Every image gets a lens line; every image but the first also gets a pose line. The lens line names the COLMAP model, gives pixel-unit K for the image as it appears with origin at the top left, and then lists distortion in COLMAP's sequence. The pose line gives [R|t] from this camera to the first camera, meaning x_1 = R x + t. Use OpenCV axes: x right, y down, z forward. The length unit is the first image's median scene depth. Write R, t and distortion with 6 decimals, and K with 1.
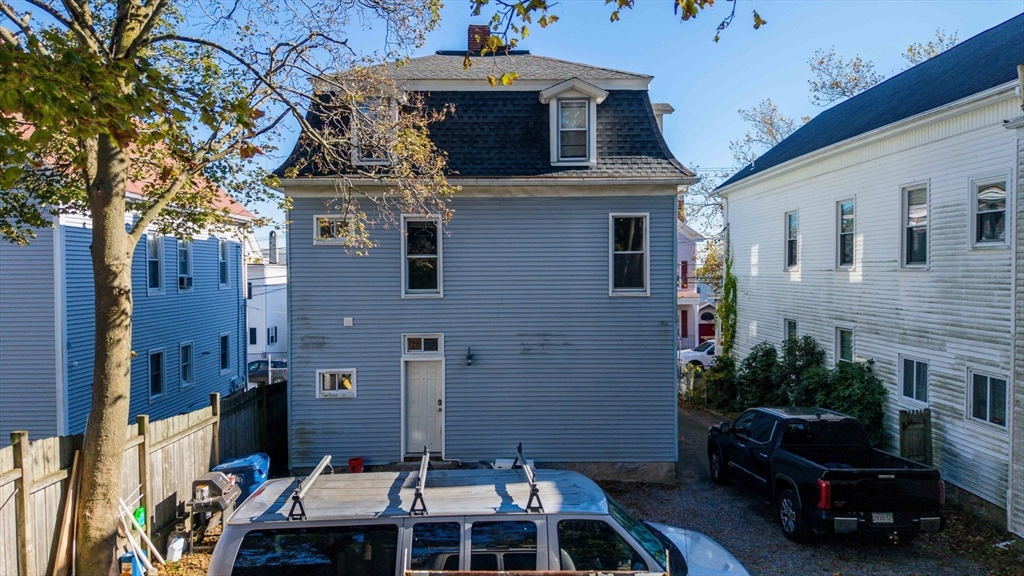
lens RADIAL K [[679.9, 0, 512.0], [0, 679.9, 288.0], [0, 0, 1]] dist [0.090461, -0.143975]
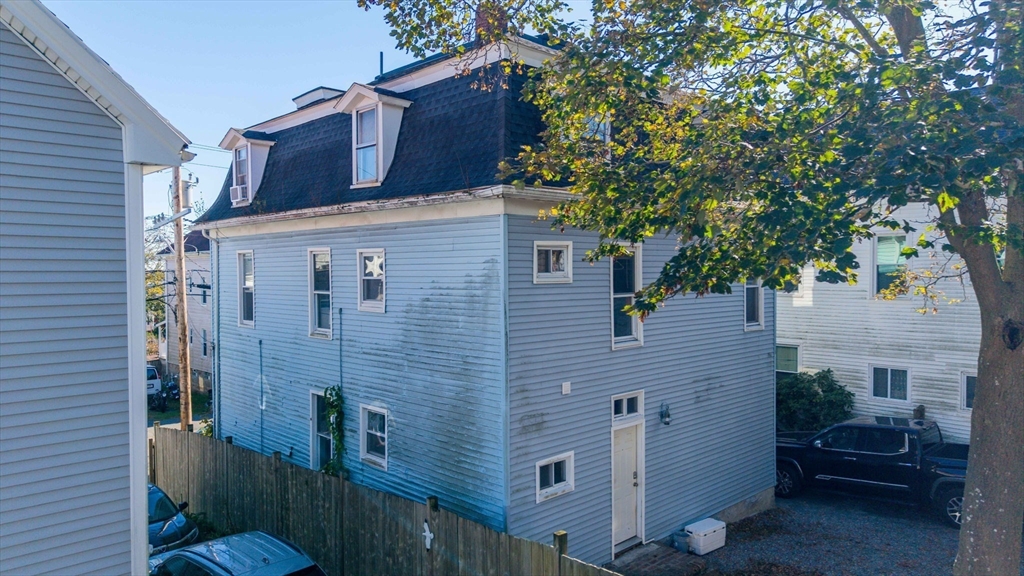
lens RADIAL K [[706.1, 0, 512.0], [0, 706.1, 288.0], [0, 0, 1]] dist [-0.000713, 0.000834]
pose [[0.731878, -0.016035, 0.681246, -0.786936], [0.020107, 0.999796, 0.001931, -0.059214], [-0.681138, 0.012285, 0.732052, 0.488293]]
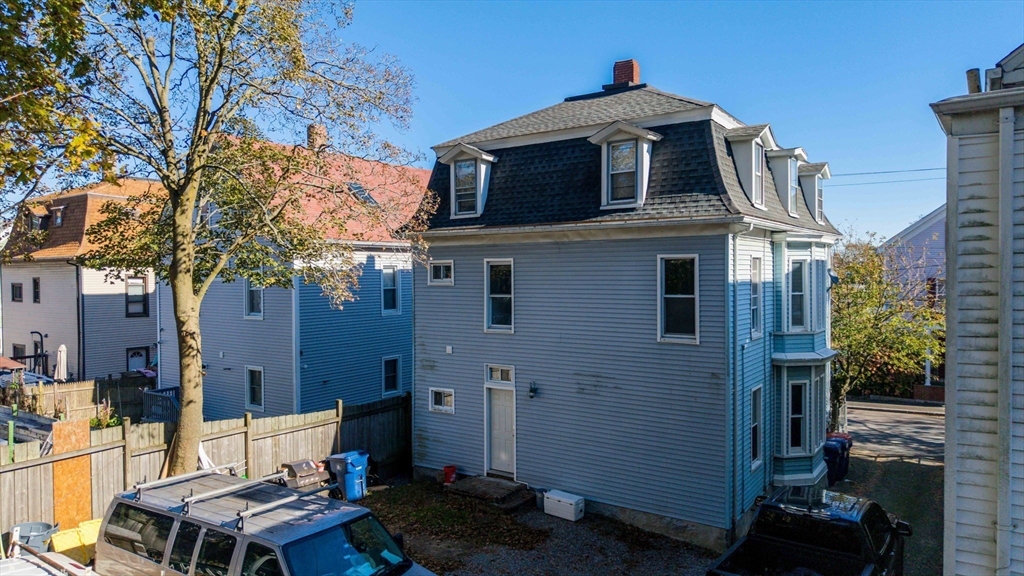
lens RADIAL K [[679.9, 0, 512.0], [0, 679.9, 288.0], [0, 0, 1]] dist [0.090461, -0.143975]
pose [[0.810109, 0.014523, -0.586099, 0.539791], [-0.011937, 0.999894, 0.008278, -0.069173], [0.586157, 0.000290, 0.810197, 0.103241]]
